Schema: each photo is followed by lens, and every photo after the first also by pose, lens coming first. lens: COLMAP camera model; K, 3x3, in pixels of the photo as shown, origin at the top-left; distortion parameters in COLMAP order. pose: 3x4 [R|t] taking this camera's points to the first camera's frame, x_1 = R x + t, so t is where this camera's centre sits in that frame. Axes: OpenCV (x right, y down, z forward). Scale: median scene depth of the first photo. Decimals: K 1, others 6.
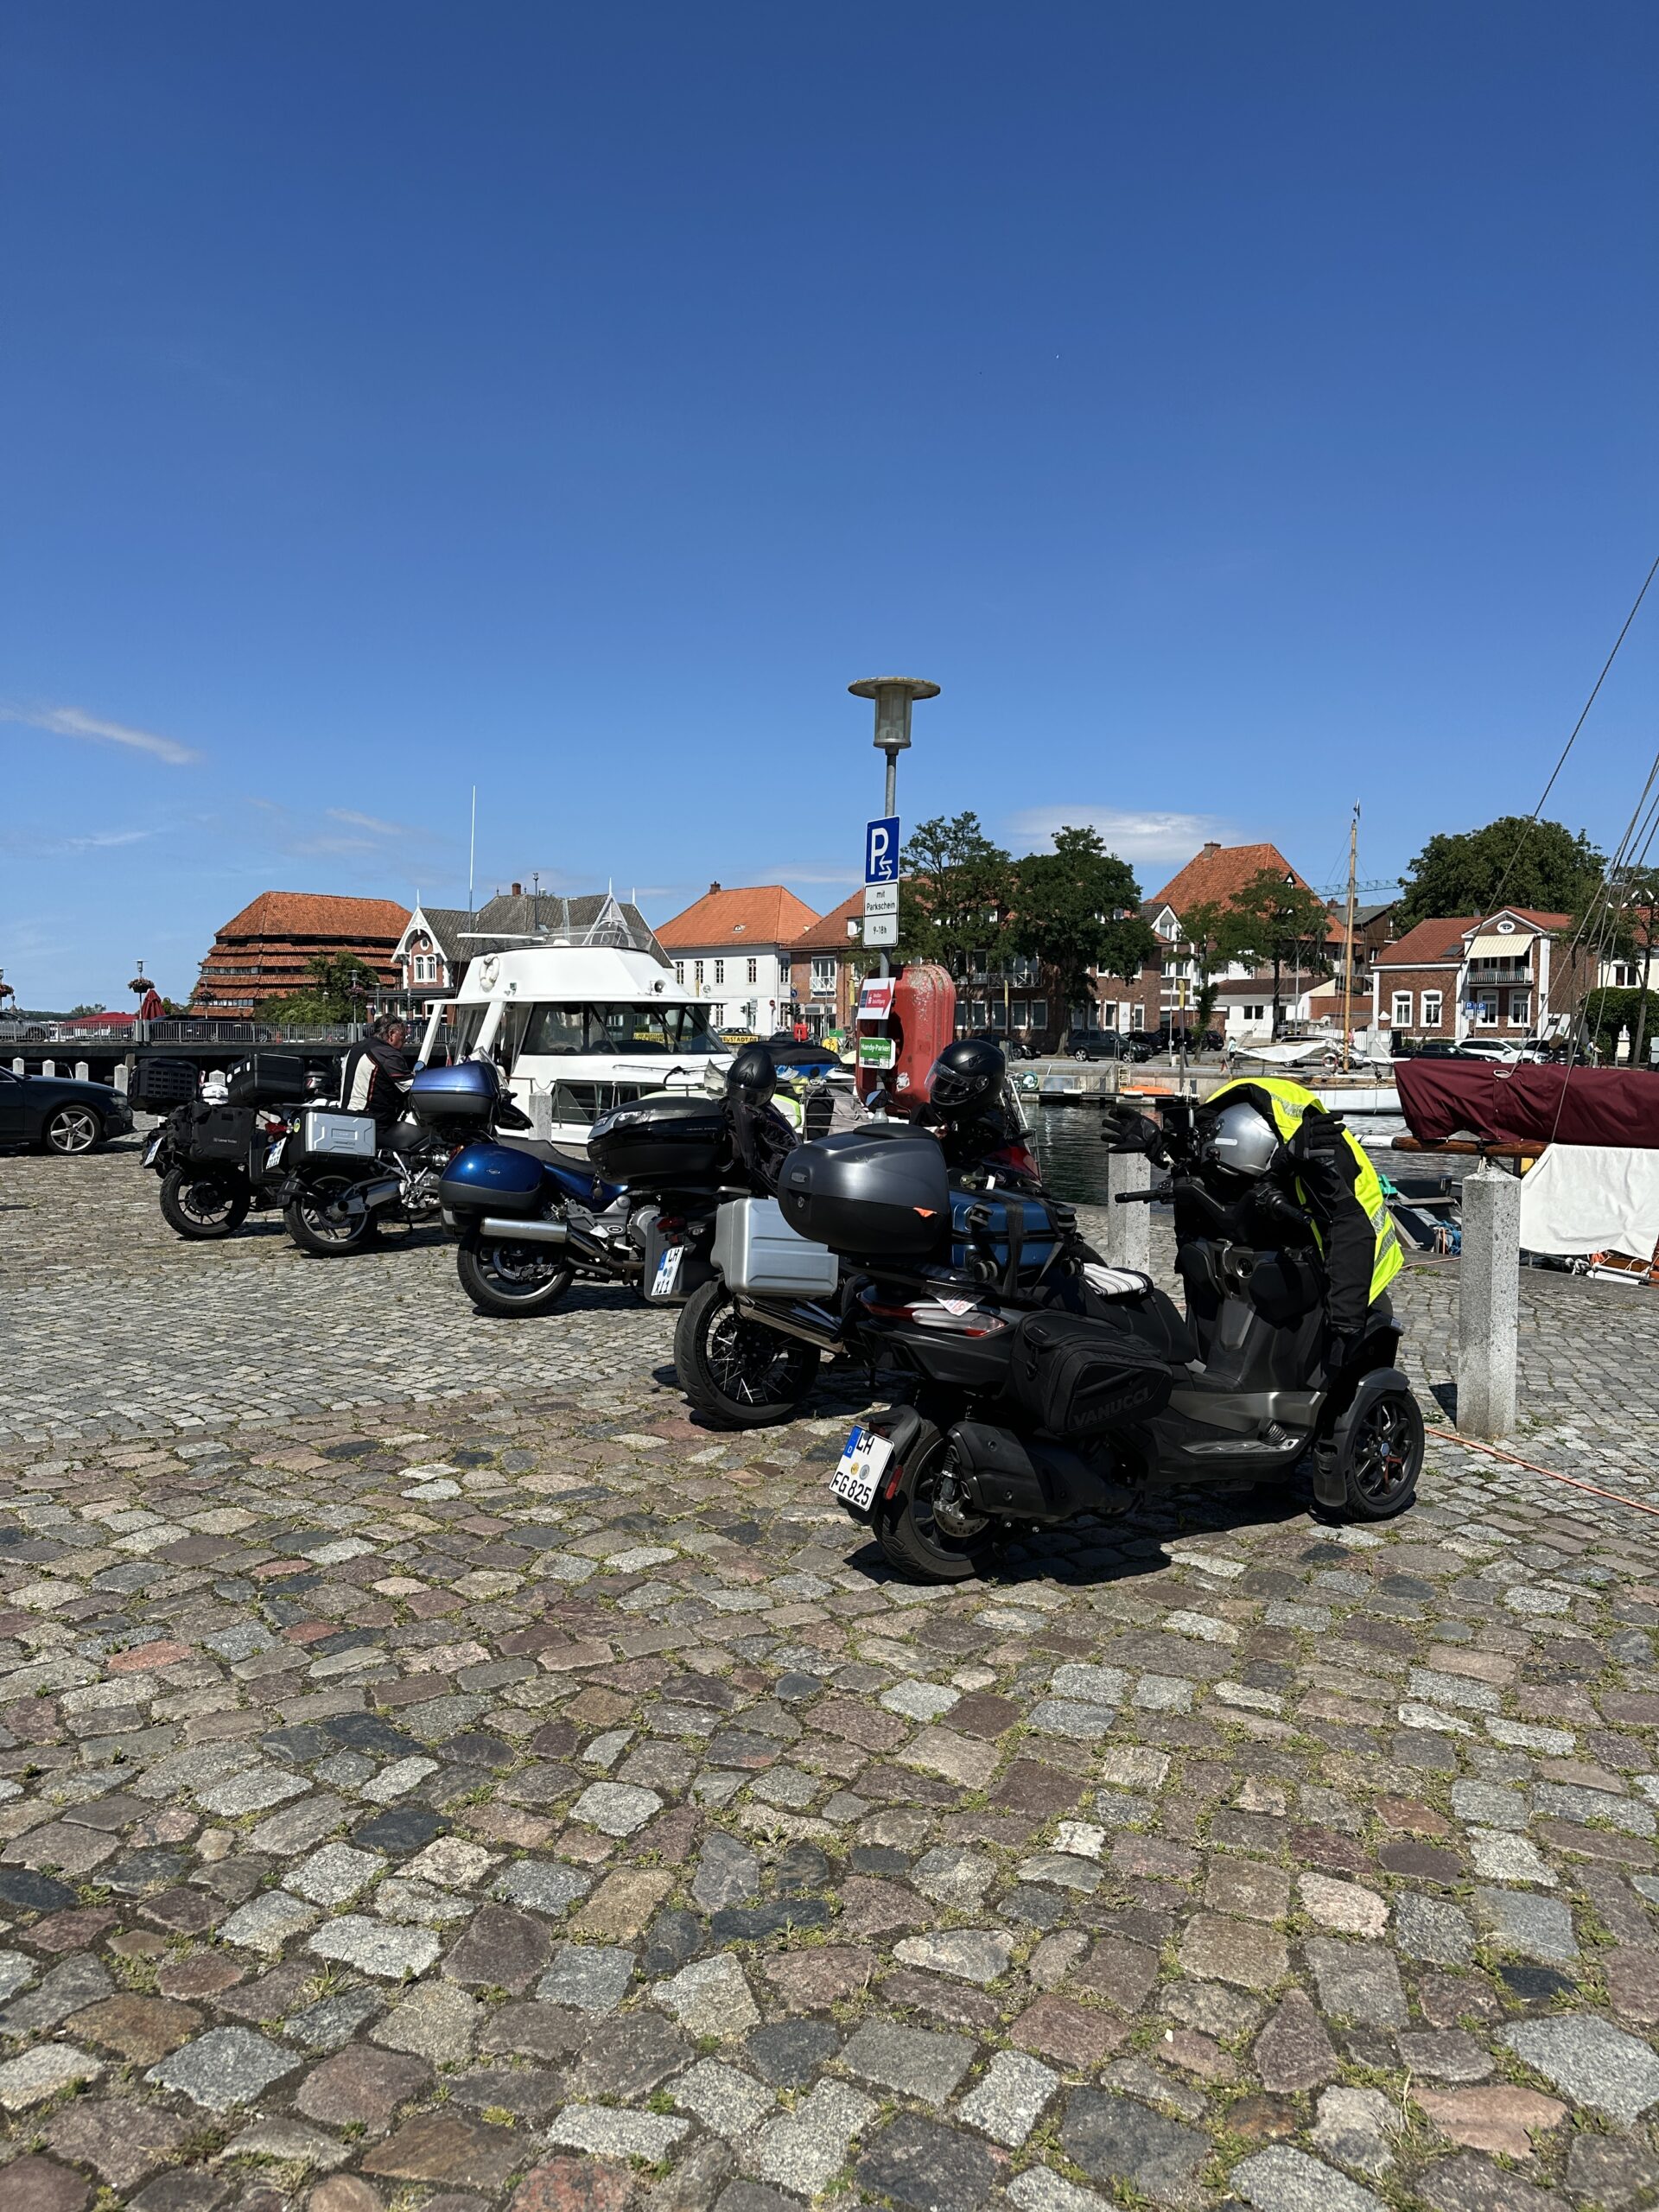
lens RADIAL K [[1542.1, 0, 827.0], [0, 1542.1, 1103.3], [0, 0, 1]] dist [0.068790, -0.079660]
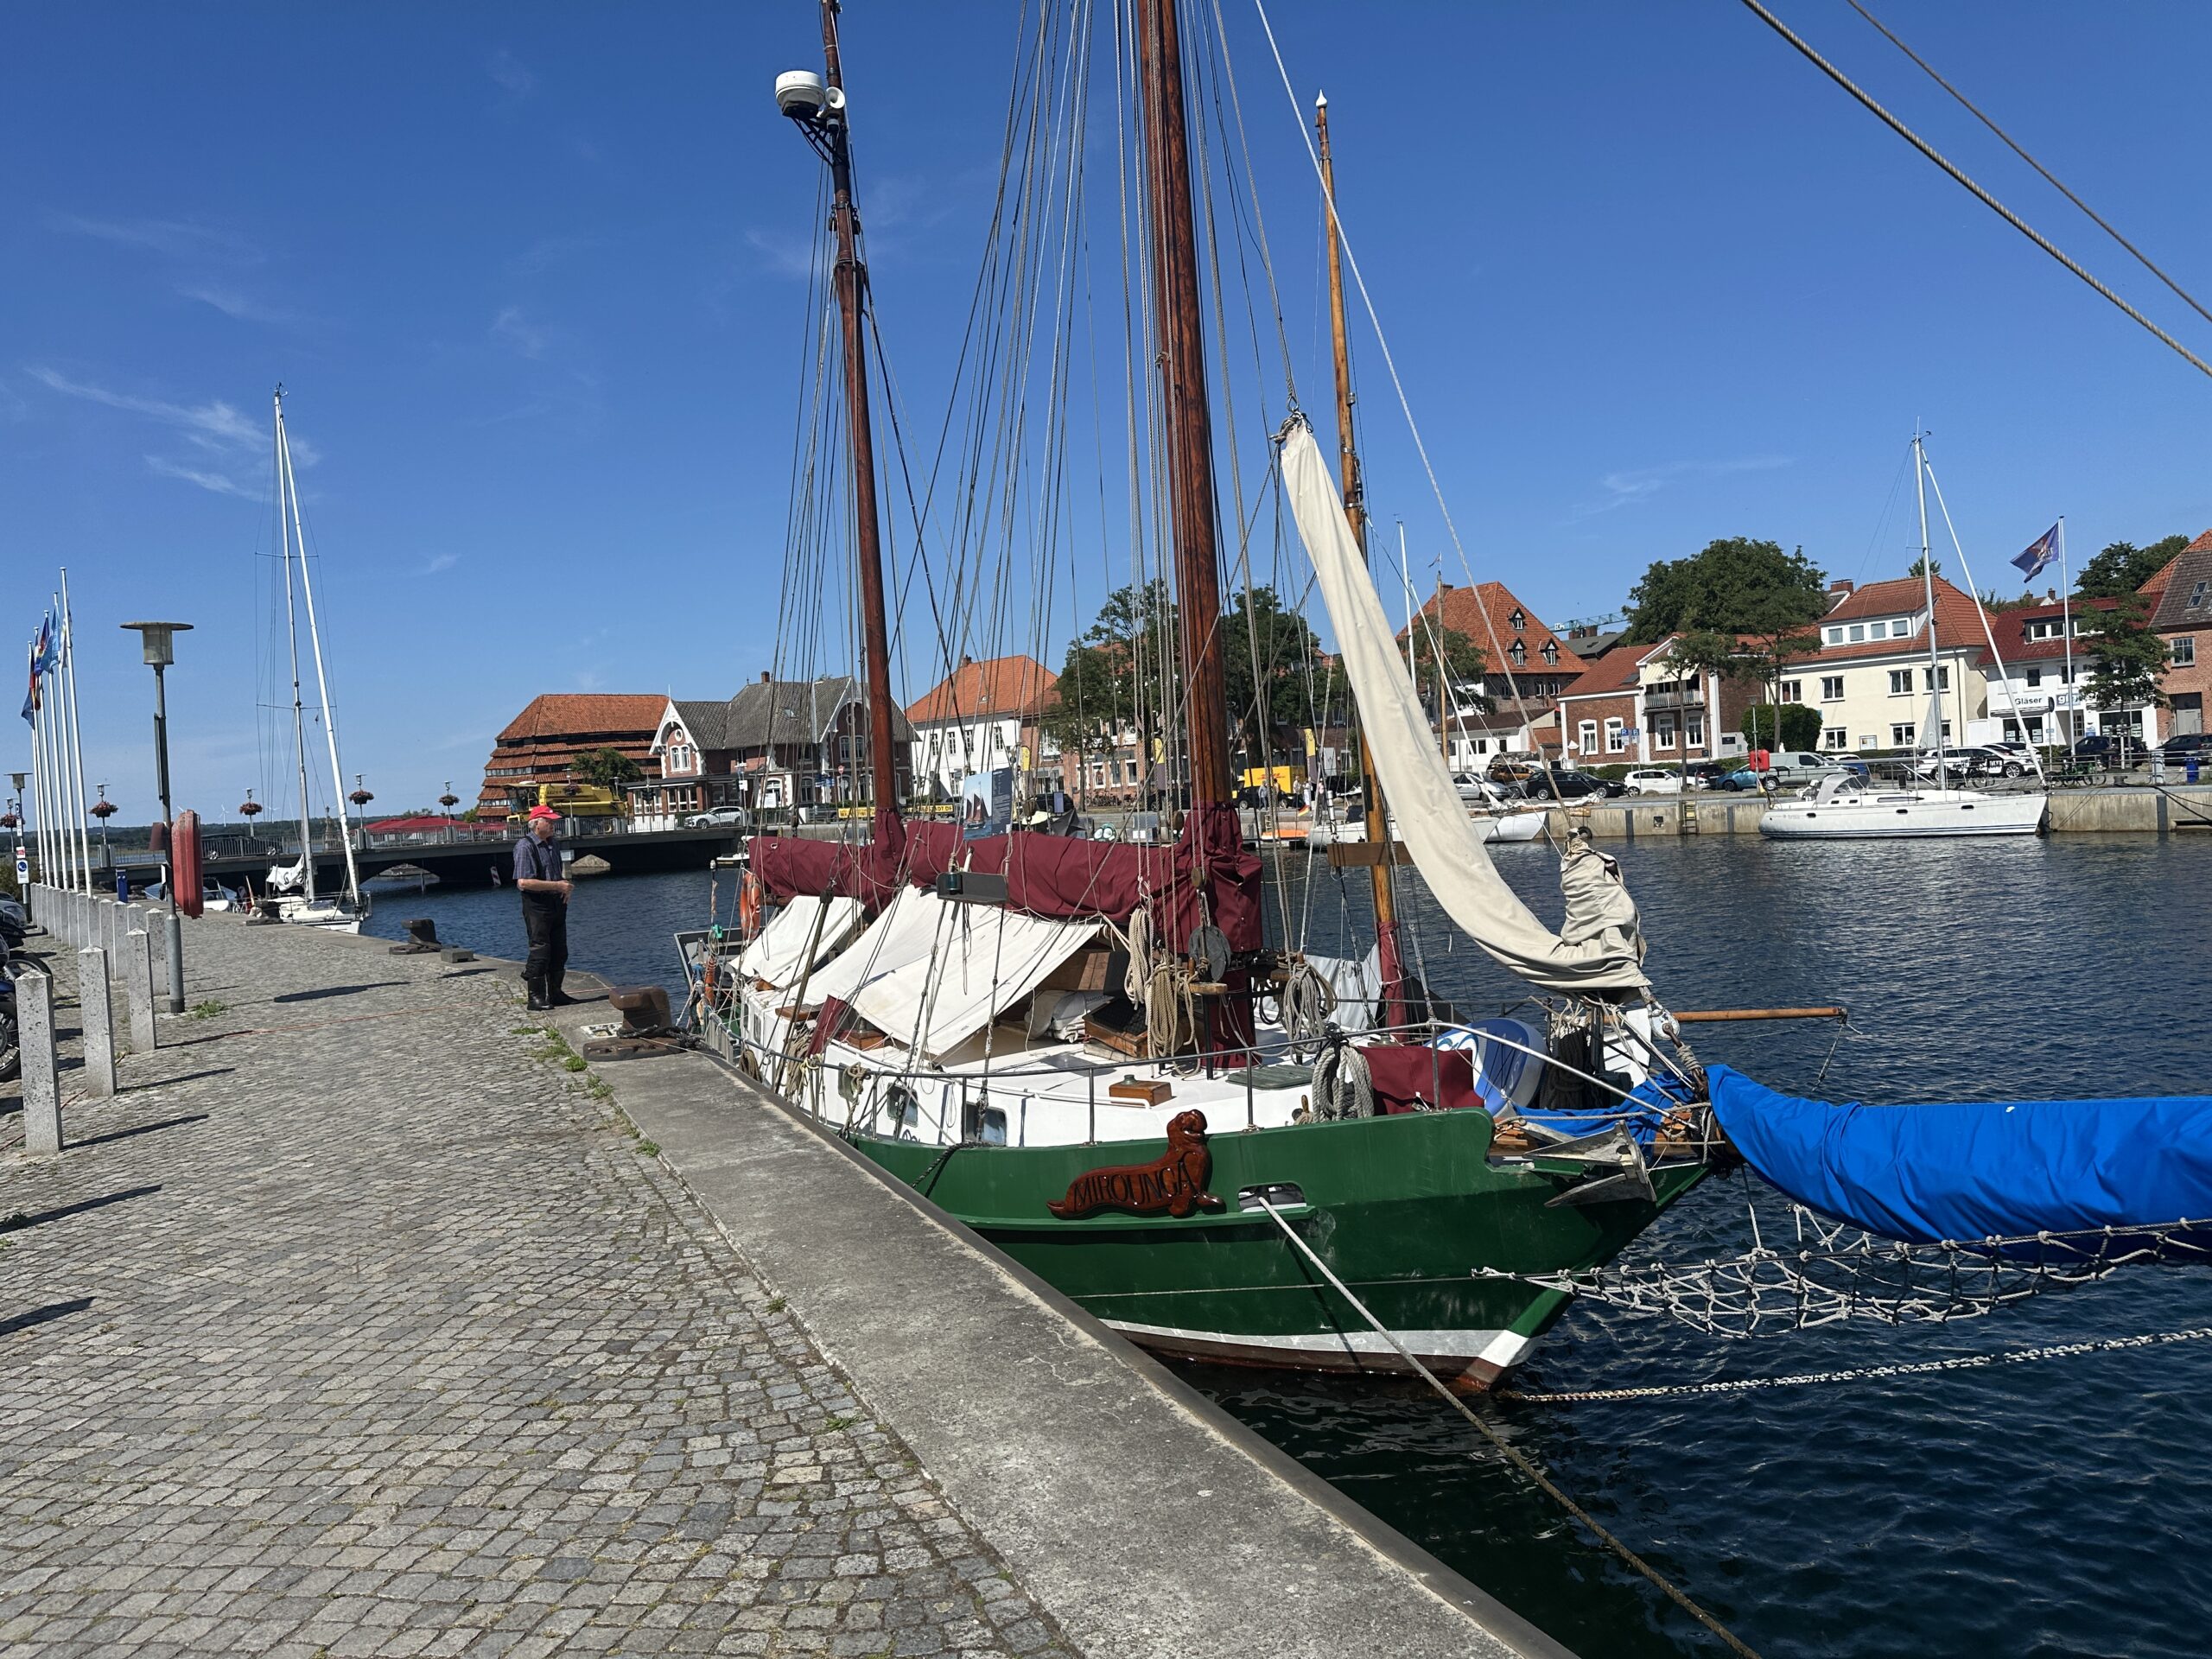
lens RADIAL K [[1542.1, 0, 1114.1], [0, 1542.1, 815.1], [0, 0, 1]] dist [0.068790, -0.079660]
pose [[0.995917, -0.063031, -0.064626, 0.103524], [0.061258, 0.997699, -0.029070, 0.001418], [0.066309, 0.024993, 0.997486, -0.040817]]
